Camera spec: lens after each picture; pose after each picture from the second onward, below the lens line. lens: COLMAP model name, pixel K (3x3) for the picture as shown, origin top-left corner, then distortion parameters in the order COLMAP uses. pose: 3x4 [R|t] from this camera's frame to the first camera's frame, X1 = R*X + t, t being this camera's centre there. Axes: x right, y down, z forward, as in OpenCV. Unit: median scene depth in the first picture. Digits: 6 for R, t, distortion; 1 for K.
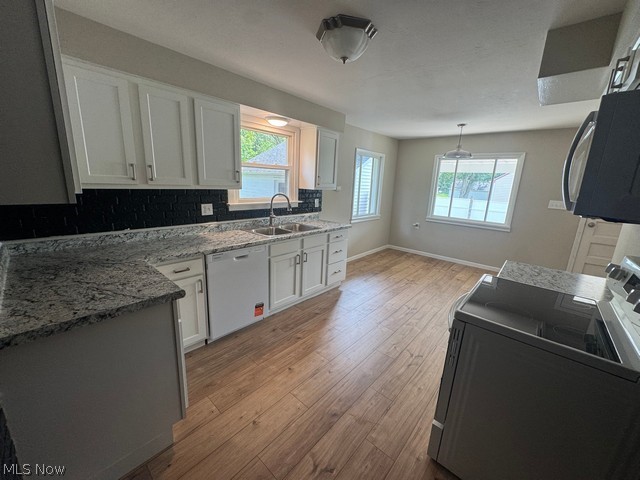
lens RADIAL K [[256.2, 0, 317.9], [0, 256.2, 239.2], [0, 0, 1]] dist [-0.004232, 0.000749]
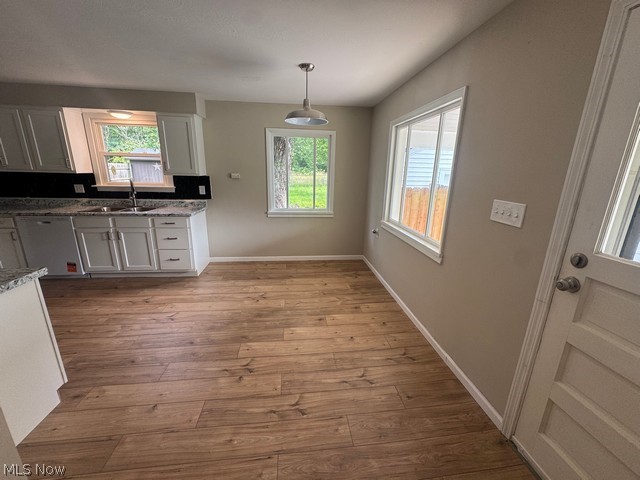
lens RADIAL K [[256.2, 0, 320.0], [0, 256.2, 239.2], [0, 0, 1]] dist [-0.004232, 0.000749]
pose [[0.745448, 0.151030, -0.649228, 1.036810], [-0.143592, 0.987510, 0.064851, -0.086057], [0.650913, 0.044881, 0.757824, 0.574648]]
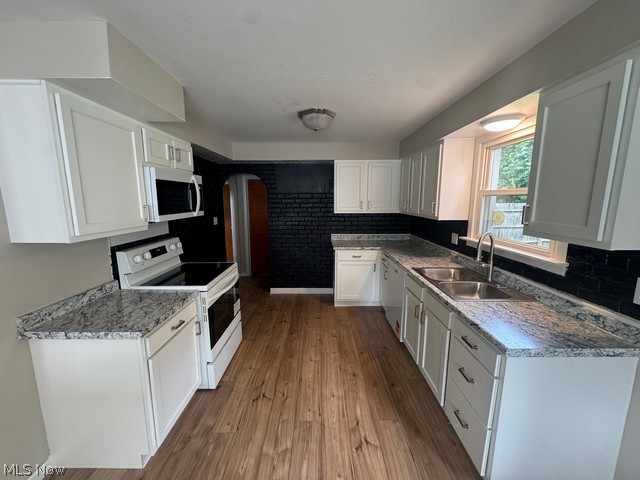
lens RADIAL K [[256.2, 0, 320.8], [0, 256.2, 241.6], [0, 0, 1]] dist [-0.004232, 0.000749]
pose [[-0.741772, 0.064875, -0.667507, 0.487310], [-0.183231, 0.937838, 0.294766, -0.222191], [0.645136, 0.340957, -0.683774, 0.968769]]
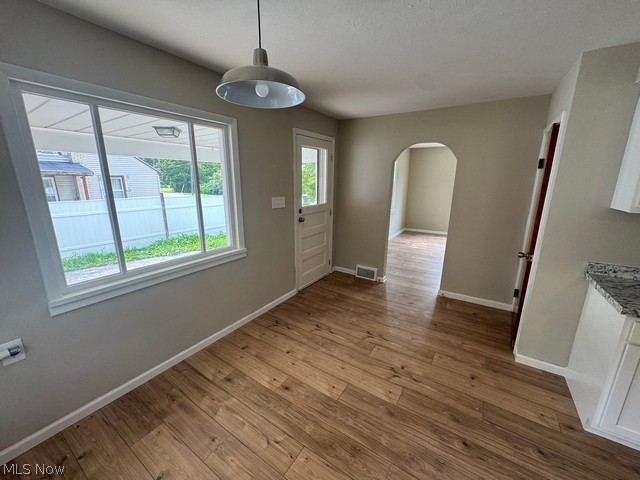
lens RADIAL K [[256.2, 0, 317.6], [0, 256.2, 241.3], [0, 0, 1]] dist [-0.004232, 0.000749]
pose [[-0.143854, -0.273398, 0.951083, 0.194380], [0.217388, 0.928873, 0.299894, -0.239682], [-0.965427, 0.249895, -0.074188, 1.022340]]
